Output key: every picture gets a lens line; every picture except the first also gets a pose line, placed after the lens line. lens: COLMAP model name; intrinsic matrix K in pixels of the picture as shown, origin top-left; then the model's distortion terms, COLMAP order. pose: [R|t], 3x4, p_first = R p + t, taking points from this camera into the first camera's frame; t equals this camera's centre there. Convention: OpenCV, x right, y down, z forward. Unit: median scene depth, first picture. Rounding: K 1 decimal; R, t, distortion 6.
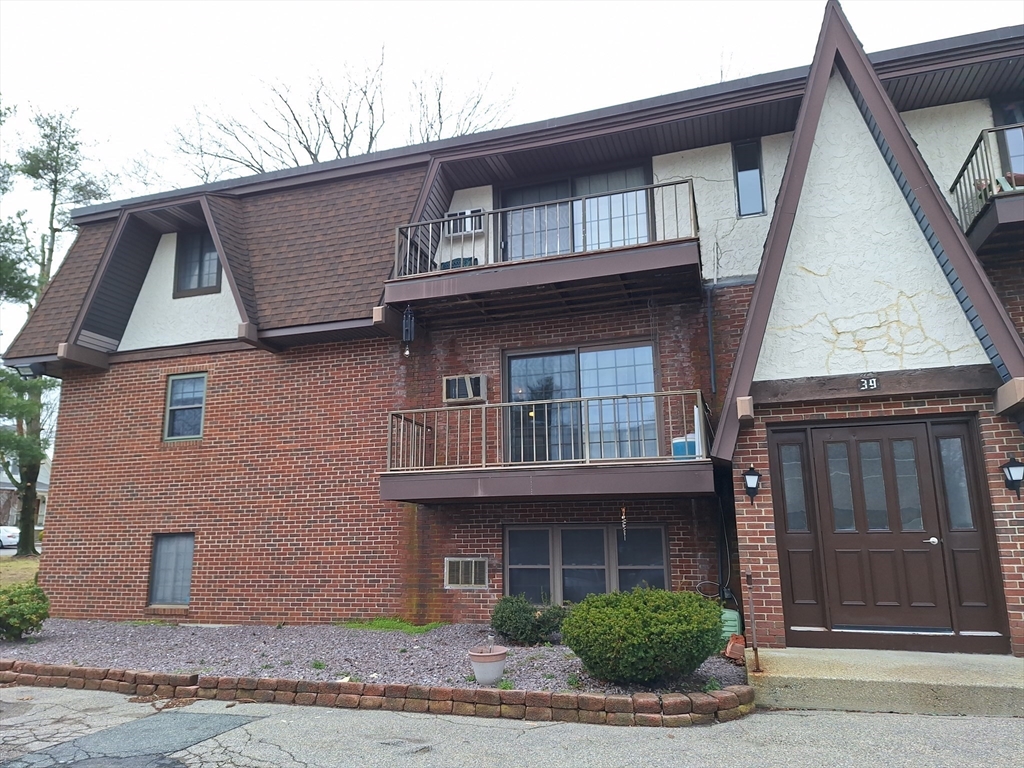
lens RADIAL K [[705.7, 0, 504.1], [0, 705.7, 391.3], [0, 0, 1]] dist [0.122634, -0.157062]
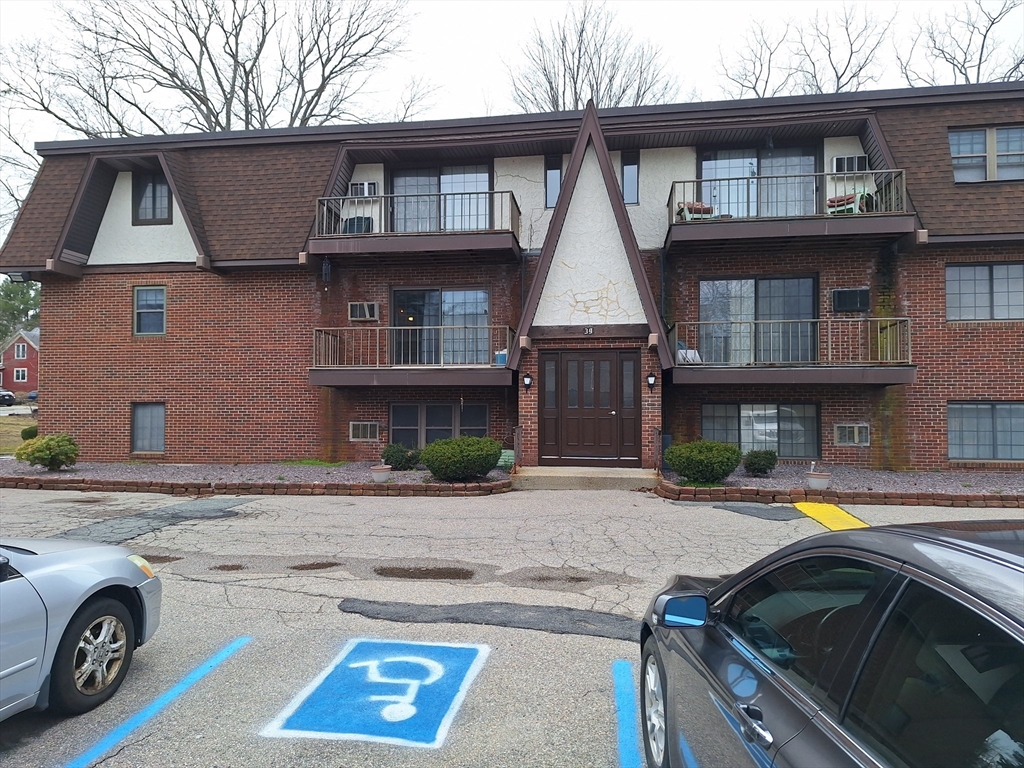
lens RADIAL K [[705.7, 0, 504.1], [0, 705.7, 391.3], [0, 0, 1]] dist [0.122634, -0.157062]
pose [[0.985716, 0.017173, 0.167537, -0.011998], [-0.046318, 0.984069, 0.171647, -0.108904], [-0.161920, -0.176956, 0.970808, -0.527327]]
